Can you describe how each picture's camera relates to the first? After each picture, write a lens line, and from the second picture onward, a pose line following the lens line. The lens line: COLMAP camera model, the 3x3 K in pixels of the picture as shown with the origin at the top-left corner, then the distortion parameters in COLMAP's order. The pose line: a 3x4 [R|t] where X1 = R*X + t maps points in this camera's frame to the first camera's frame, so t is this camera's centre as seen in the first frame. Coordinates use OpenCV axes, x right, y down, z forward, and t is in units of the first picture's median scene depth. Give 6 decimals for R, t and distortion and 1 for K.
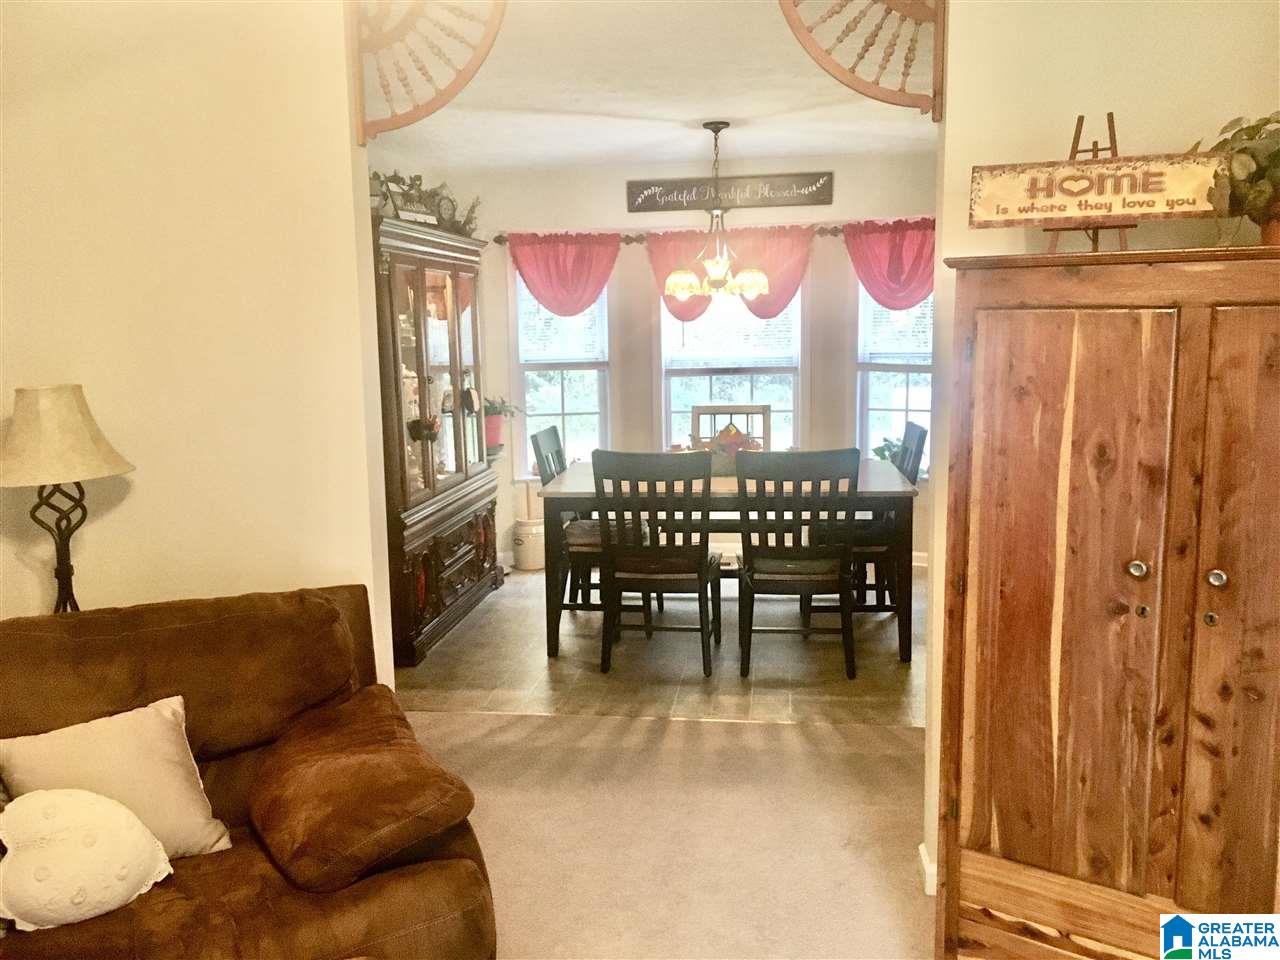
lens RADIAL K [[1094.2, 0, 639.8], [0, 1094.2, 472.4], [0, 0, 1]] dist [0.077156, -0.102415]
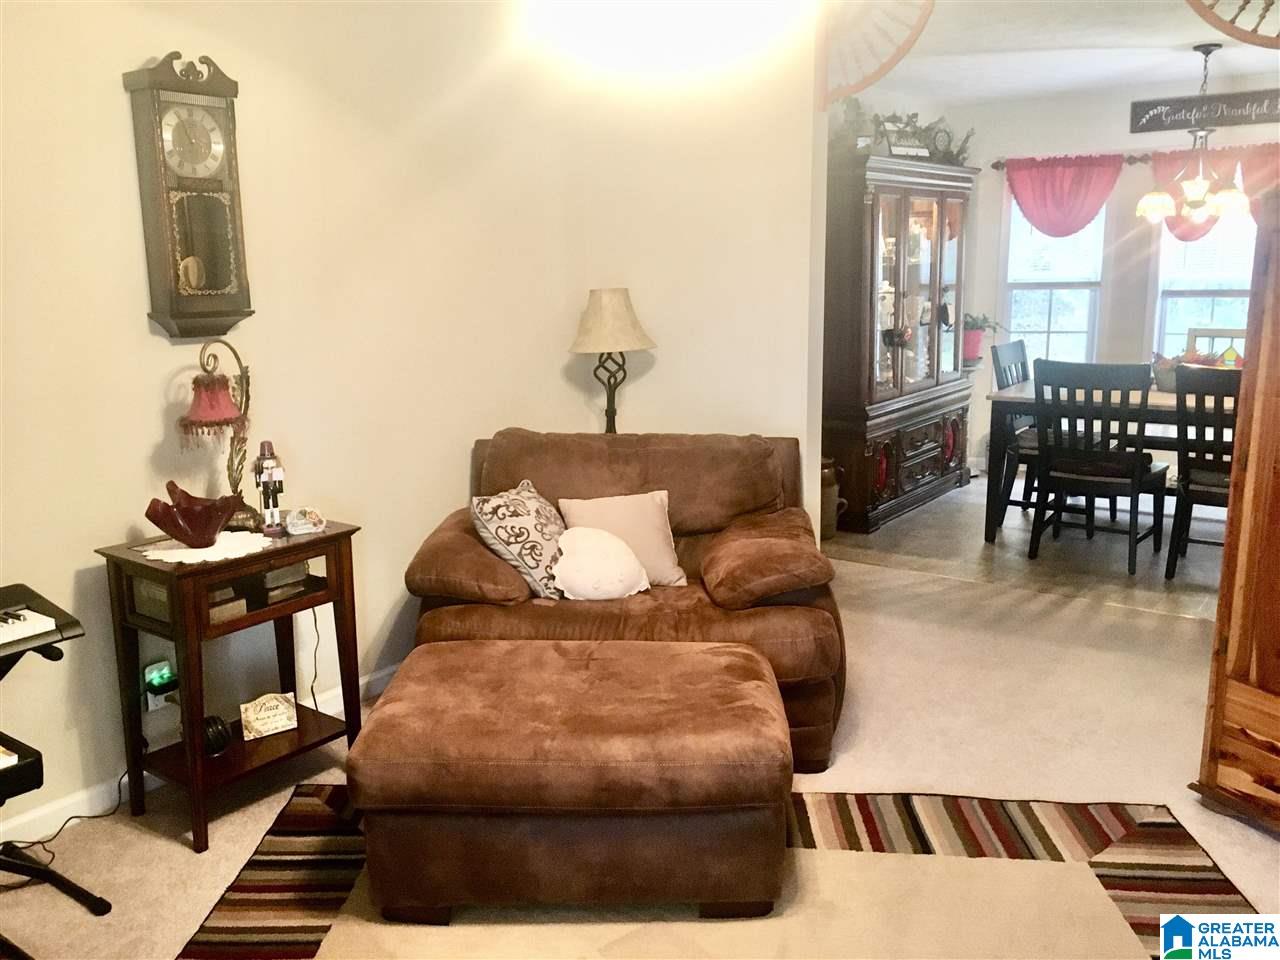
lens RADIAL K [[1094.2, 0, 639.8], [0, 1094.2, 472.4], [0, 0, 1]] dist [0.077156, -0.102415]
pose [[0.882644, 0.095408, -0.460257, 0.122215], [-0.063908, 0.994449, 0.083584, 0.024780], [0.465677, -0.044361, 0.883842, -0.177290]]
